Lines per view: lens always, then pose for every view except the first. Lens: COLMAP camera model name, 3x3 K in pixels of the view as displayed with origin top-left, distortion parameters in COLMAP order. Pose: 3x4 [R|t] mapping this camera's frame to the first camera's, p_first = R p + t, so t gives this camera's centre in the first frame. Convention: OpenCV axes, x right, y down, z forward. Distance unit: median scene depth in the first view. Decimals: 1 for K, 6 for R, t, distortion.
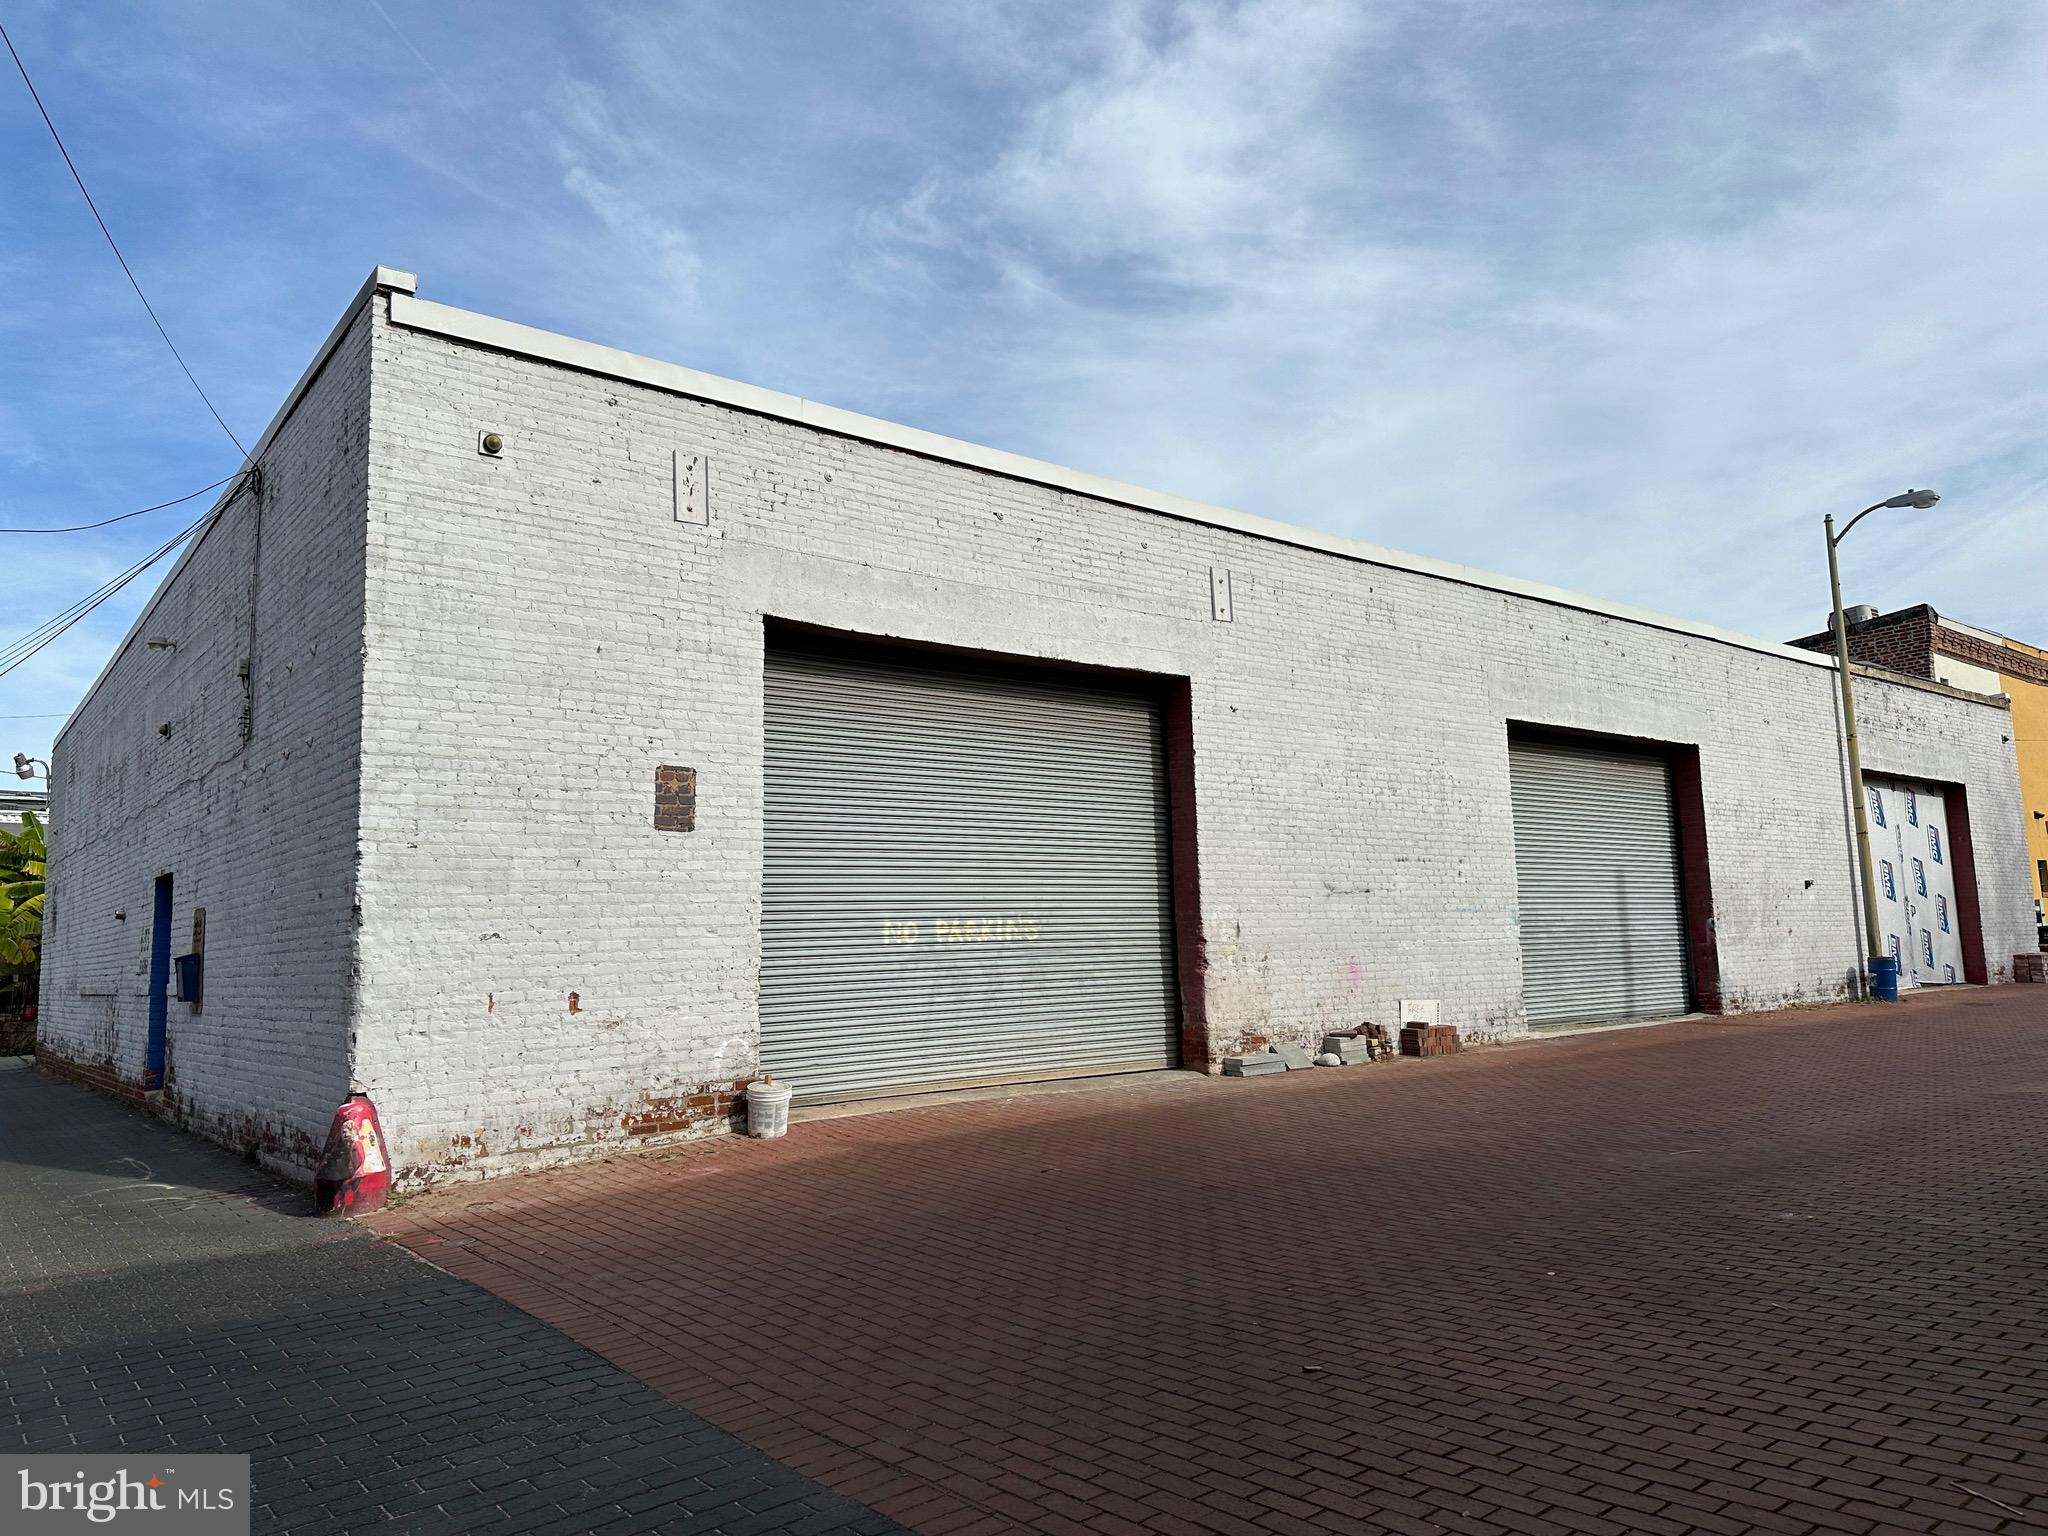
lens RADIAL K [[1413.0, 0, 1023.7], [0, 1413.0, 772.1], [0, 0, 1]] dist [0.053793, -0.061008]
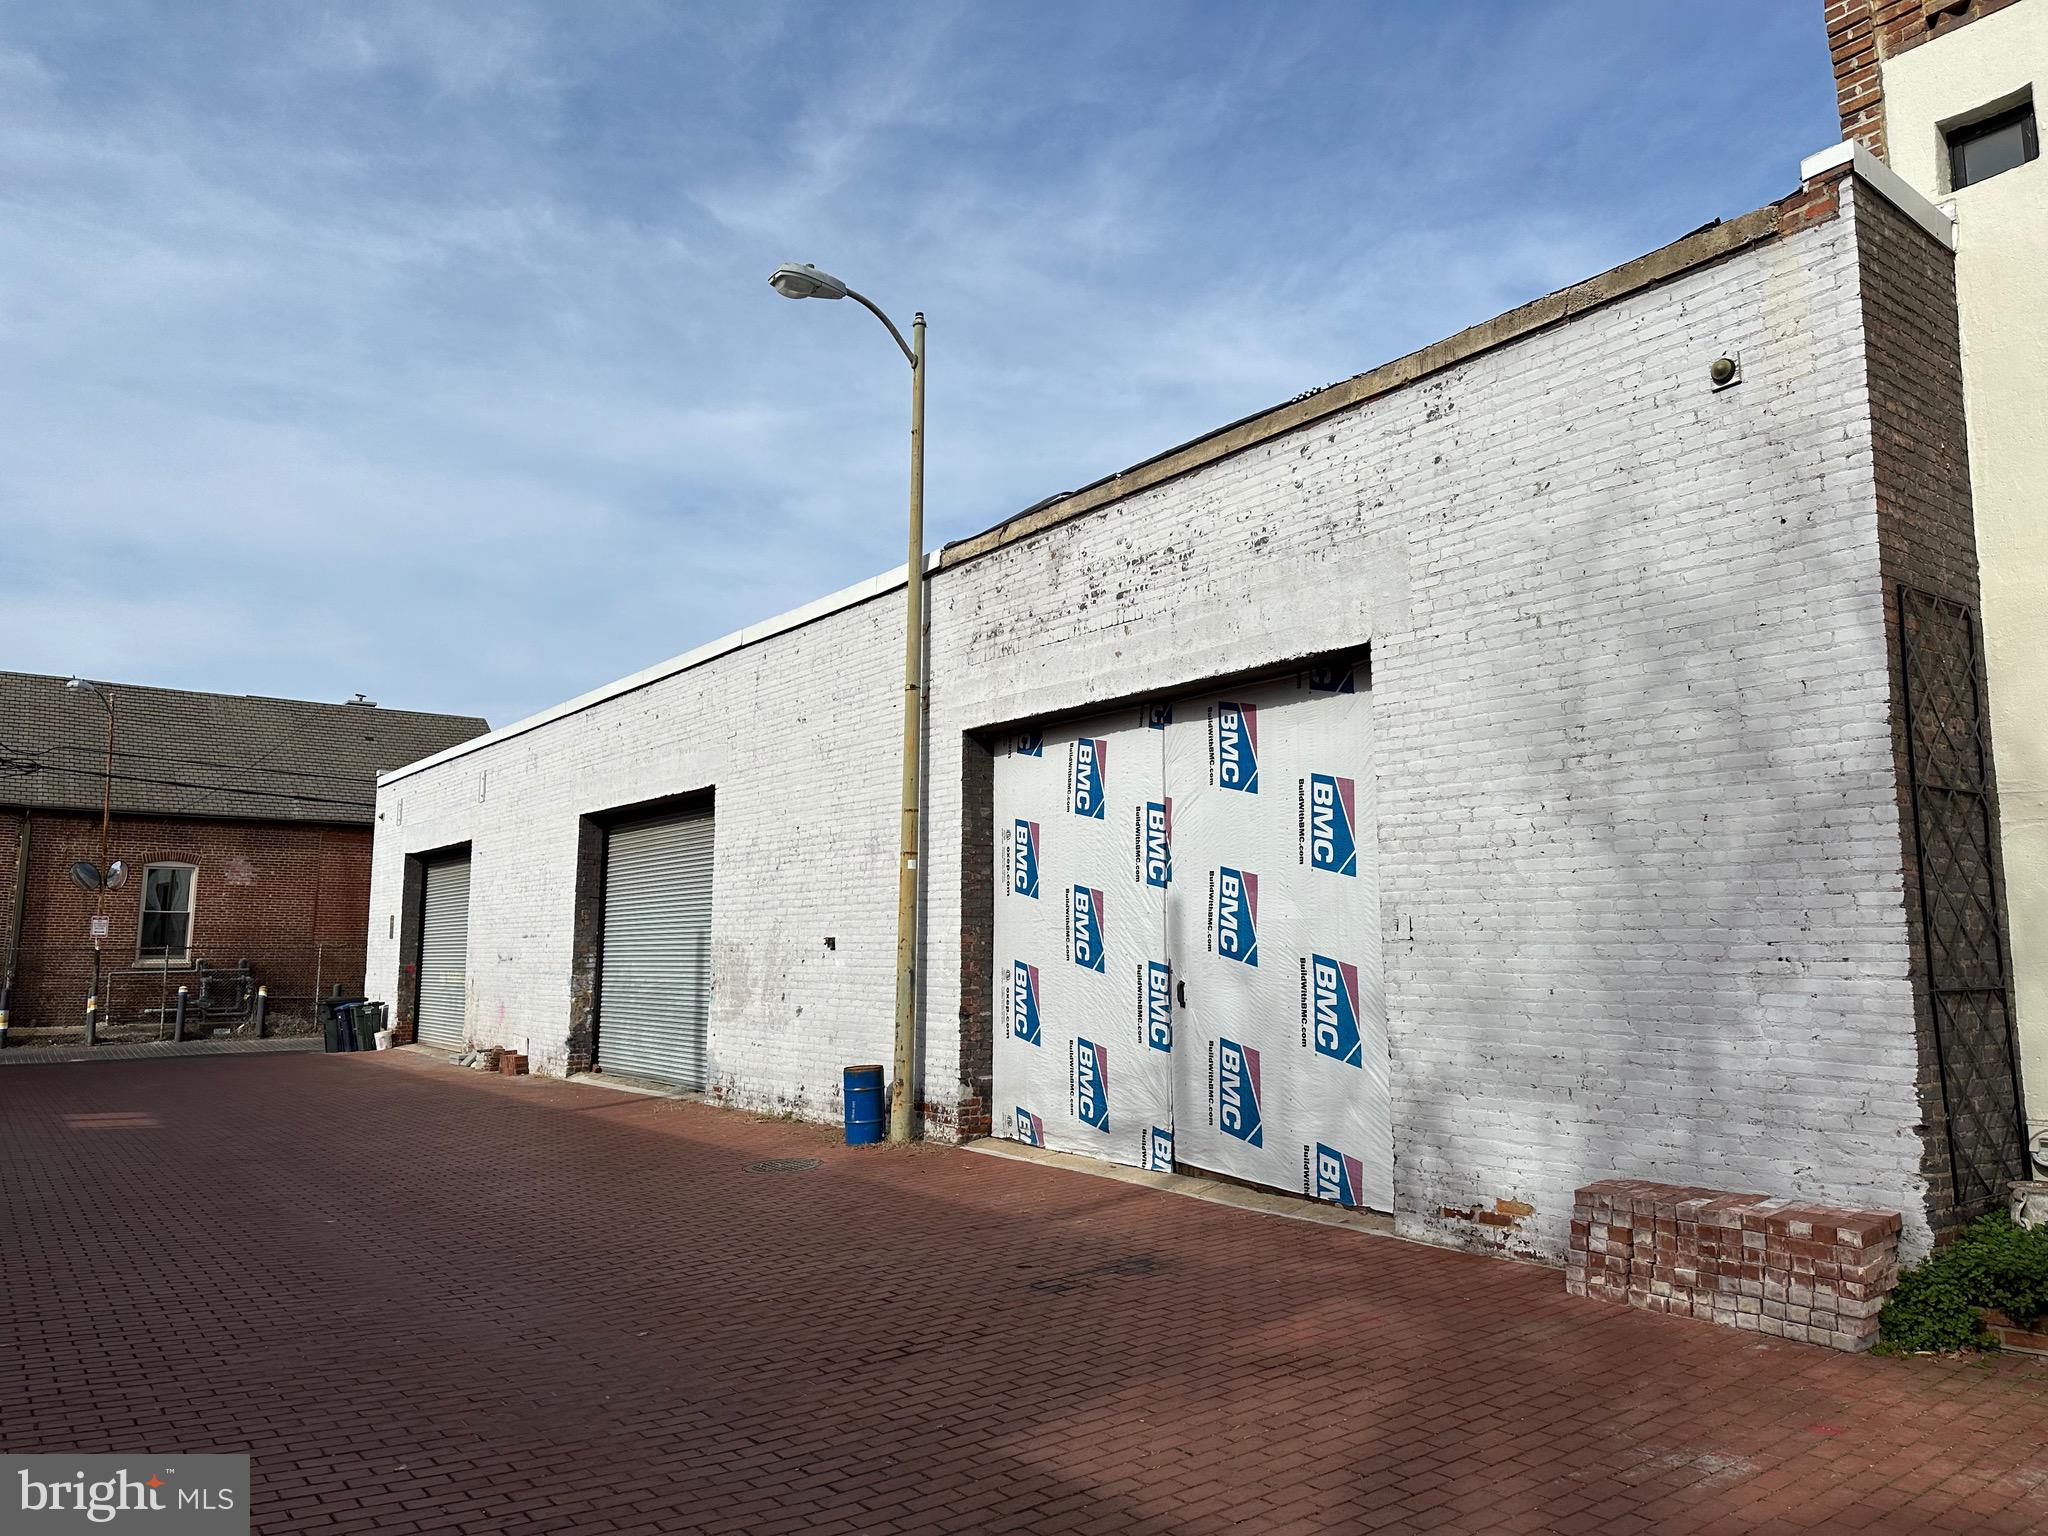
lens RADIAL K [[1413.0, 0, 1015.0], [0, 1413.0, 741.9], [0, 0, 1]] dist [0.053793, -0.061008]
pose [[-0.046639, -0.122656, -0.991353, 2.031177], [0.120474, 0.984498, -0.127476, 0.133843], [0.991620, -0.125377, -0.031139, 1.862245]]
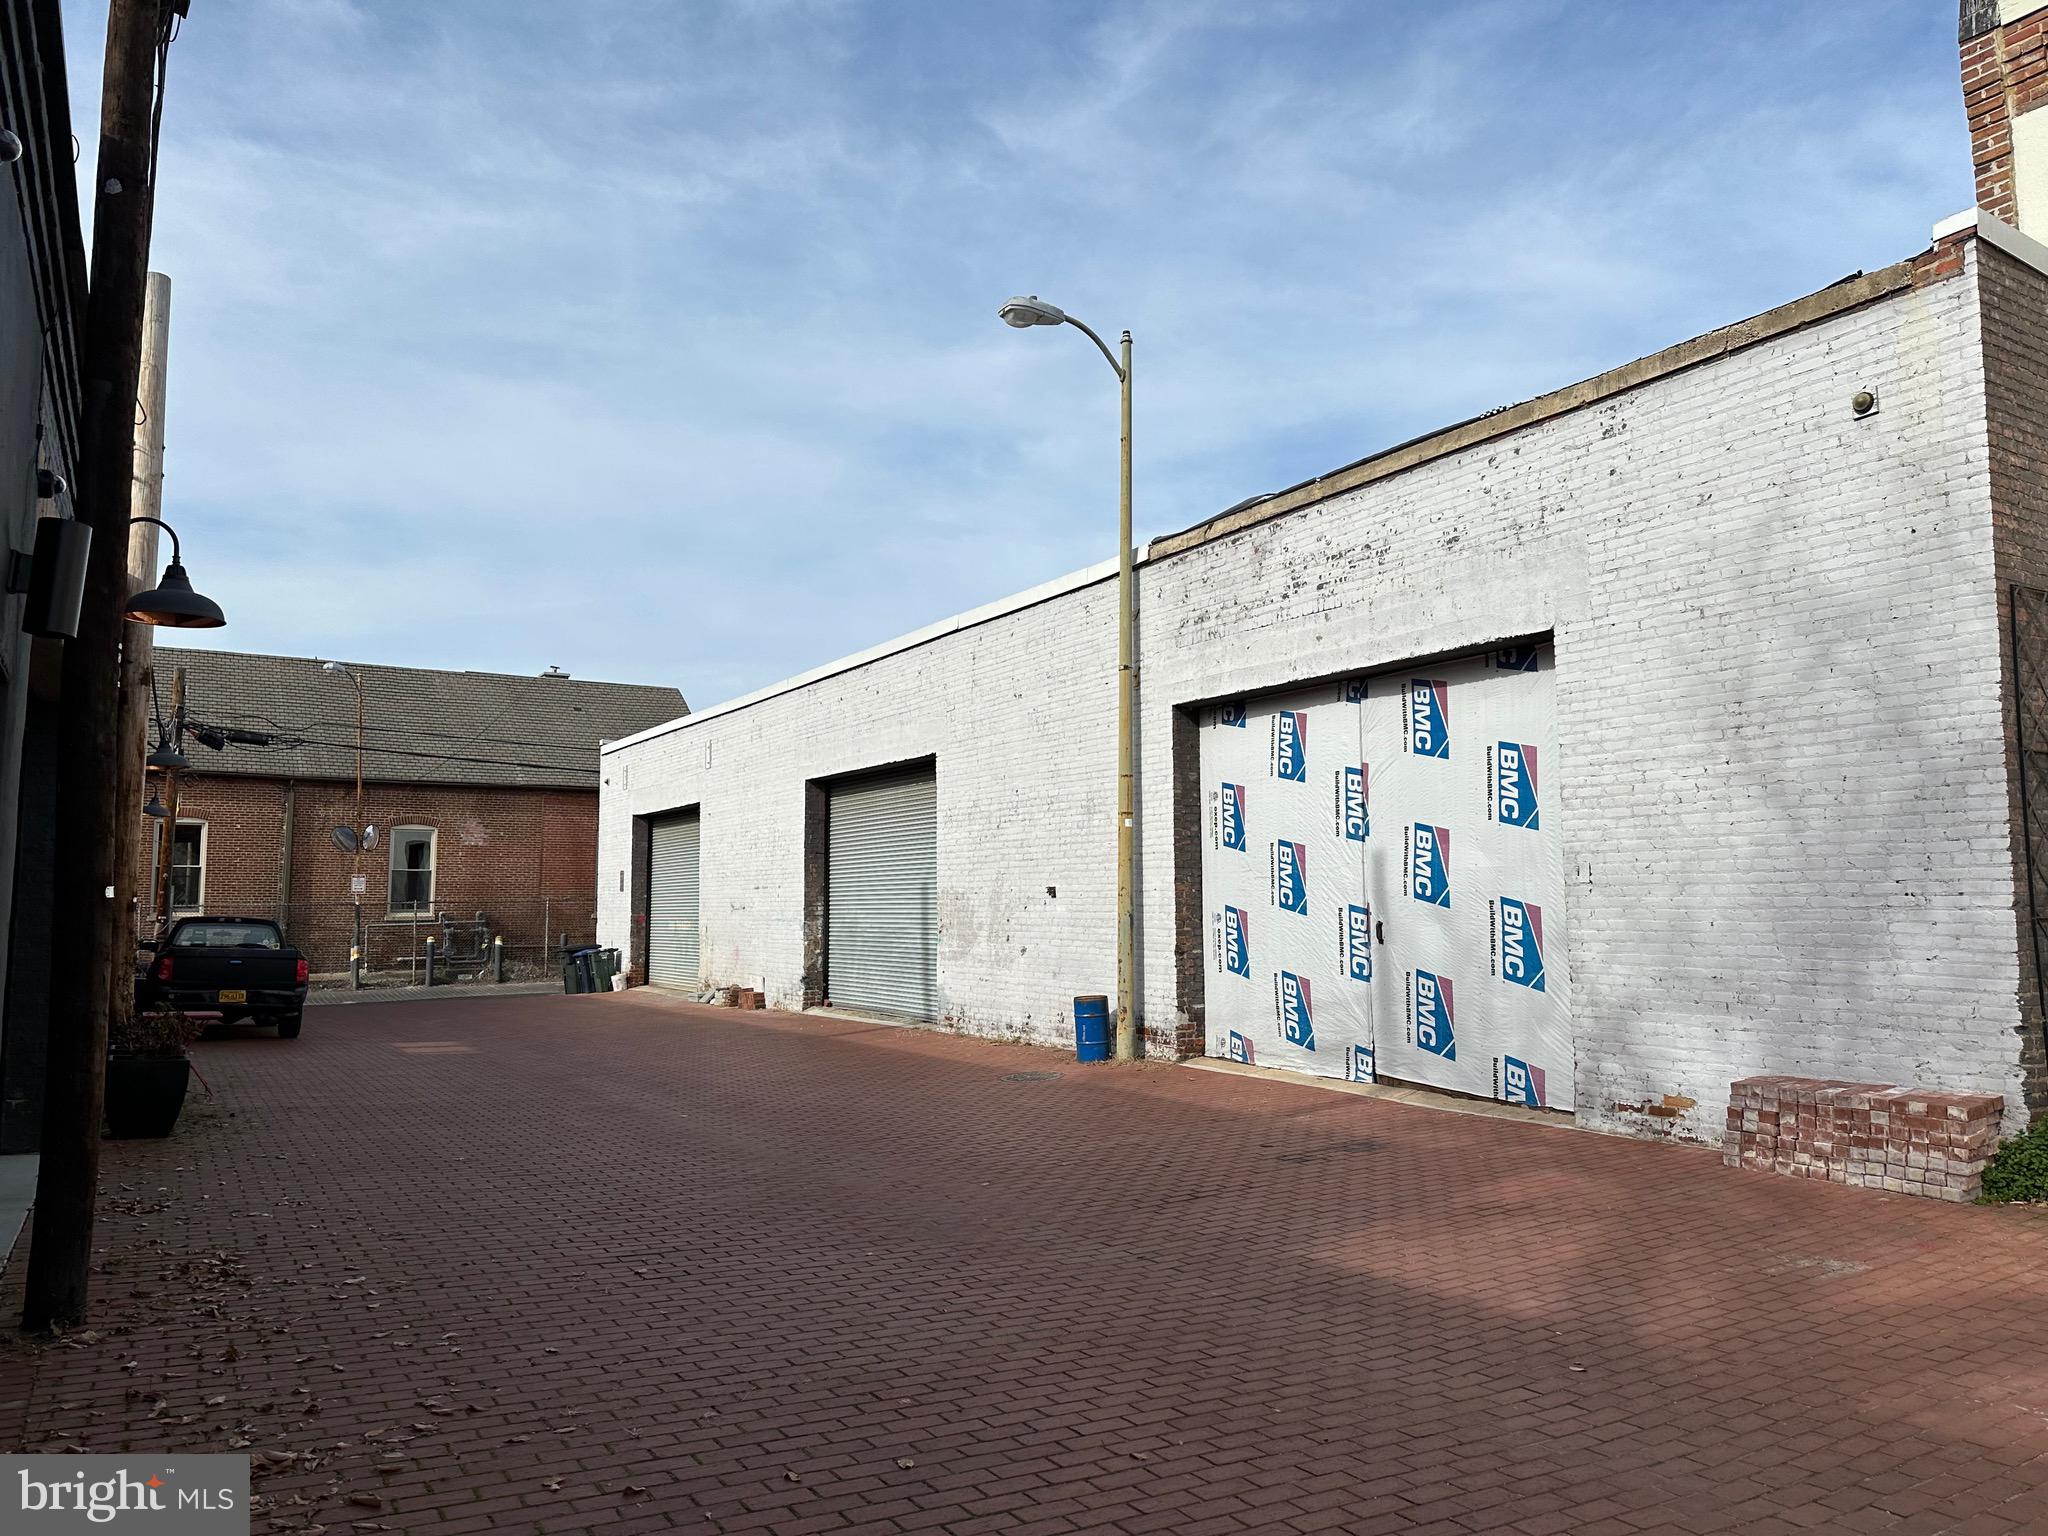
lens RADIAL K [[1413.0, 0, 1027.4], [0, 1413.0, 762.4], [0, 0, 1]] dist [0.053793, -0.061008]
pose [[-0.134644, -0.074751, -0.988071, 2.179637], [0.127826, 0.987509, -0.092127, 0.129589], [0.982615, -0.138705, -0.123407, 1.814372]]
